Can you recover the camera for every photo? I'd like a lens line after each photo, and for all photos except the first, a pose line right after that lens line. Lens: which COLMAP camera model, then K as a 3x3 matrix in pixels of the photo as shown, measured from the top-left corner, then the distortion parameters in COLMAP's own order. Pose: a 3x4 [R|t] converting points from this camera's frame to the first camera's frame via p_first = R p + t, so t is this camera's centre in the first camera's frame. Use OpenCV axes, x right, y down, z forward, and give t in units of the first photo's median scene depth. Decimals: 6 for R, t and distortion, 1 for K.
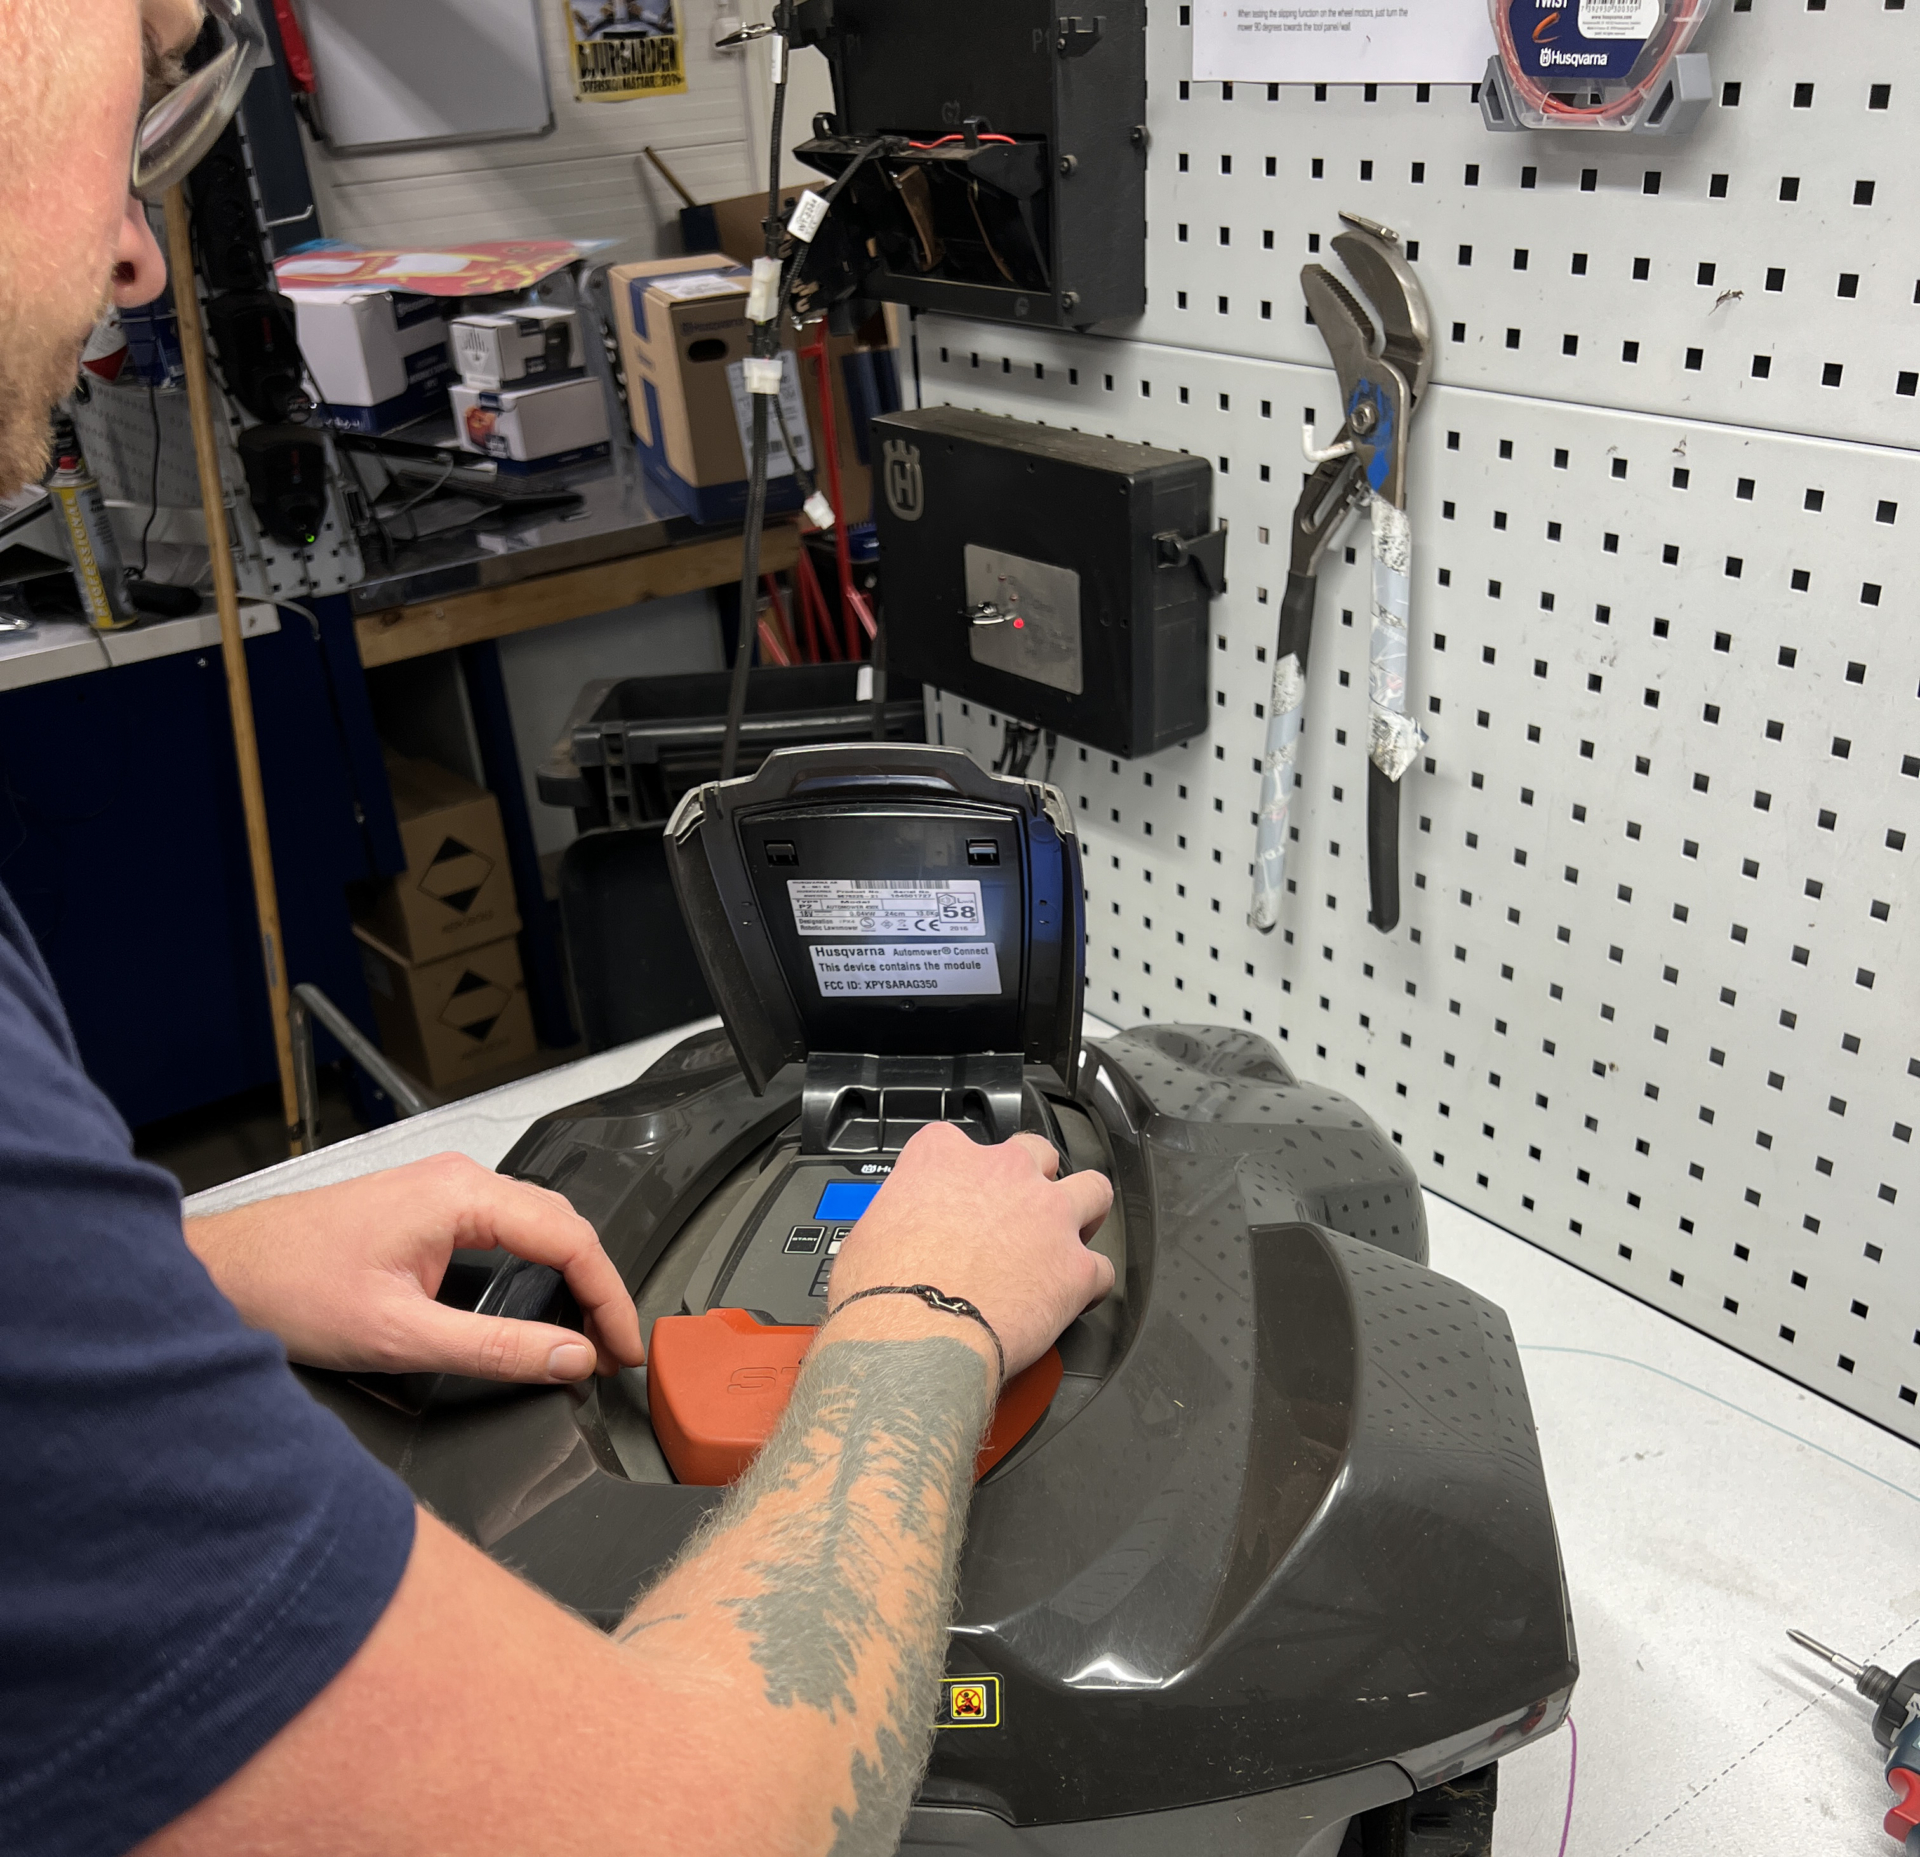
lens RADIAL K [[1988.8, 0, 961.9], [0, 1988.8, 1226.8], [0, 0, 1]] dist [0.016631, -0.021901]
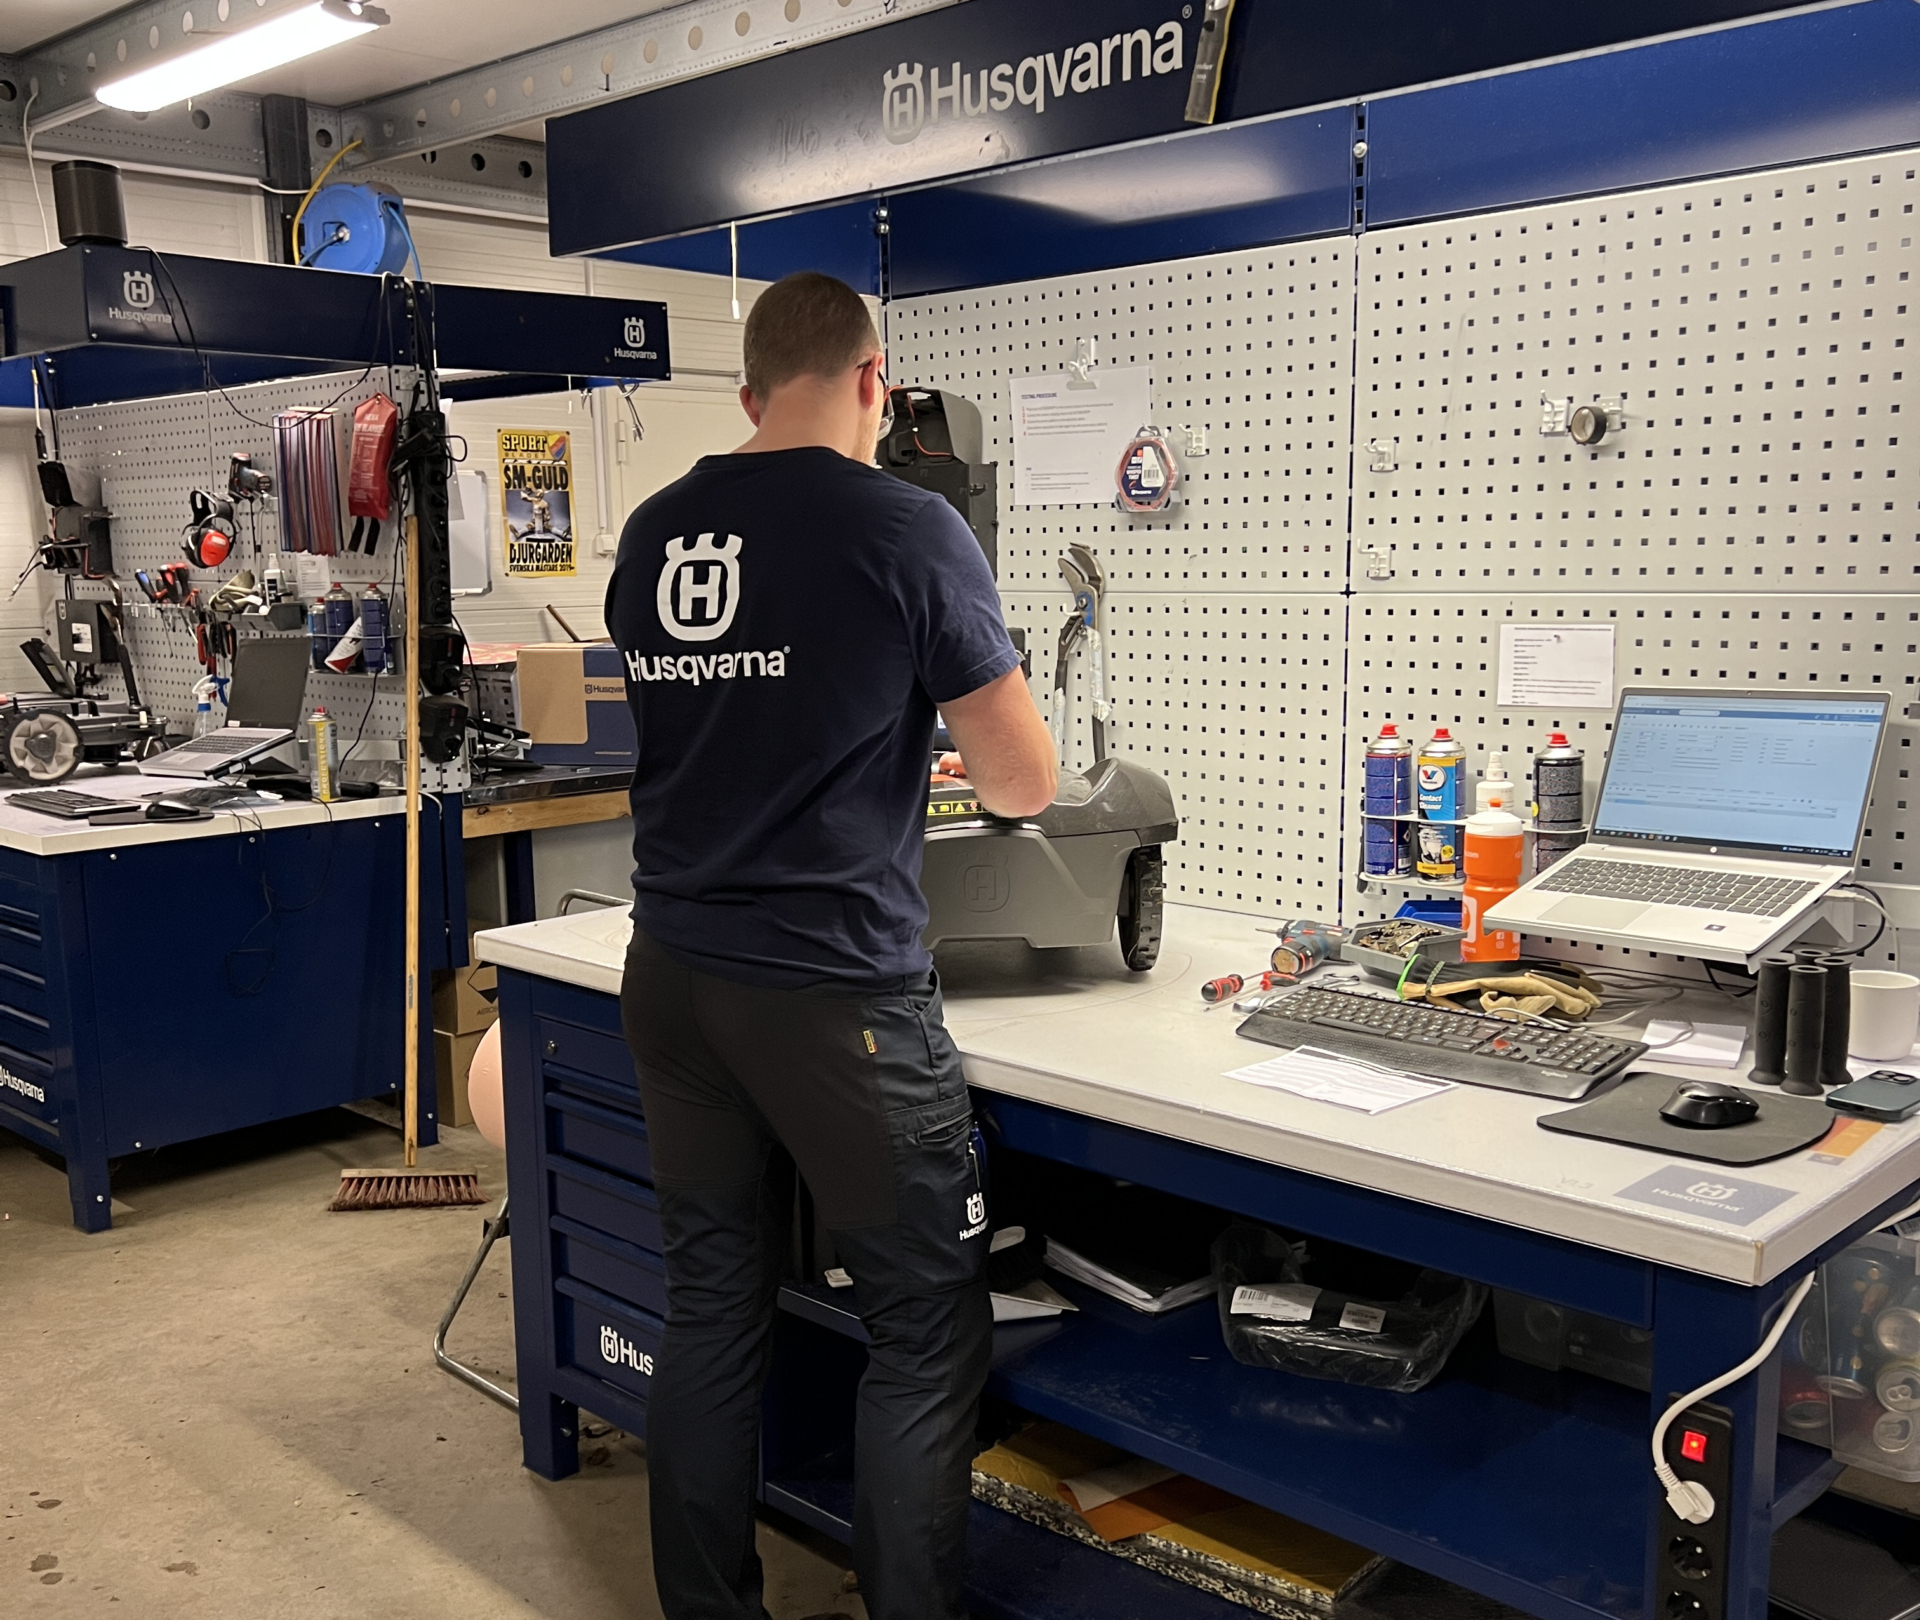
lens RADIAL K [[1889.5, 0, 960.0], [0, 1889.5, 810.0], [0, 0, 1]] dist [0.109601, -0.000435]
pose [[0.985038, 0.019017, 0.171287, -0.433161], [0.053889, 0.910065, -0.410946, 0.974054], [-0.163697, 0.414028, 0.895424, -1.296611]]
